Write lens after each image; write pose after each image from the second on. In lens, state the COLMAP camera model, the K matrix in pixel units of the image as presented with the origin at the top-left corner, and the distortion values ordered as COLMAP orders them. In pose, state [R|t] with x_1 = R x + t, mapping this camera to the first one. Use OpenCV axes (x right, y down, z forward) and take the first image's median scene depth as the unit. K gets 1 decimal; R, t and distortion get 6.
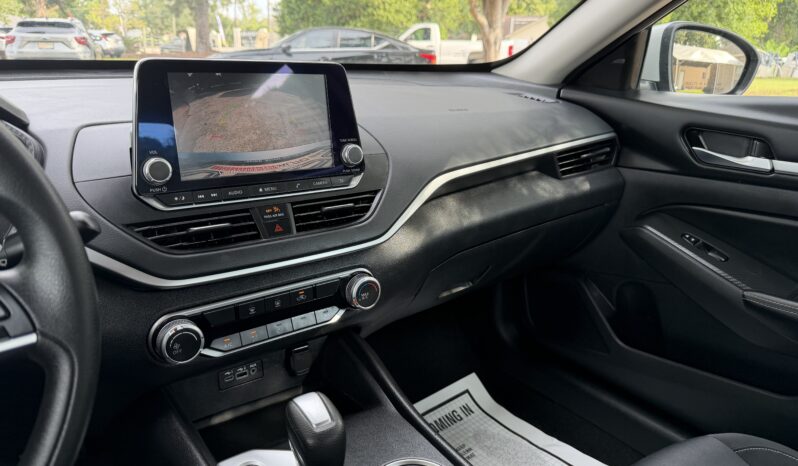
lens RADIAL K [[569.9, 0, 396.3], [0, 569.9, 234.4], [0, 0, 1]] dist [0.041706, -0.054038]
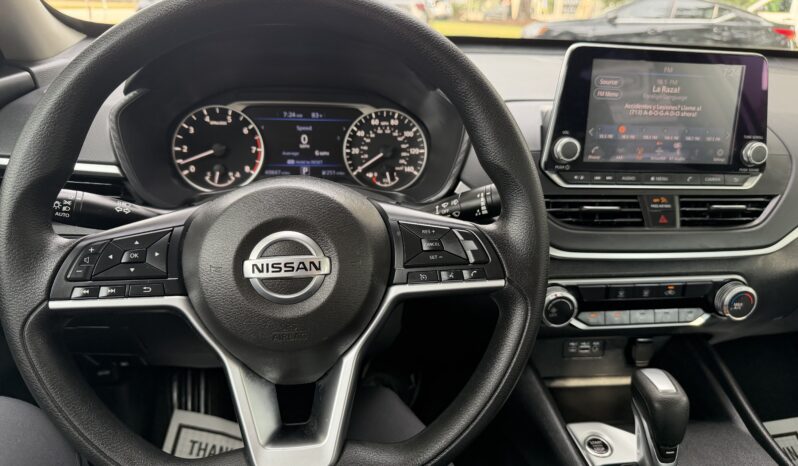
lens RADIAL K [[569.9, 0, 398.1], [0, 569.9, 239.5], [0, 0, 1]] dist [0.041706, -0.054038]
pose [[0.876600, 0.194461, -0.440178, -0.150076], [-0.168886, 0.980852, 0.096987, 0.003877], [0.450610, -0.010679, 0.892657, -0.091651]]
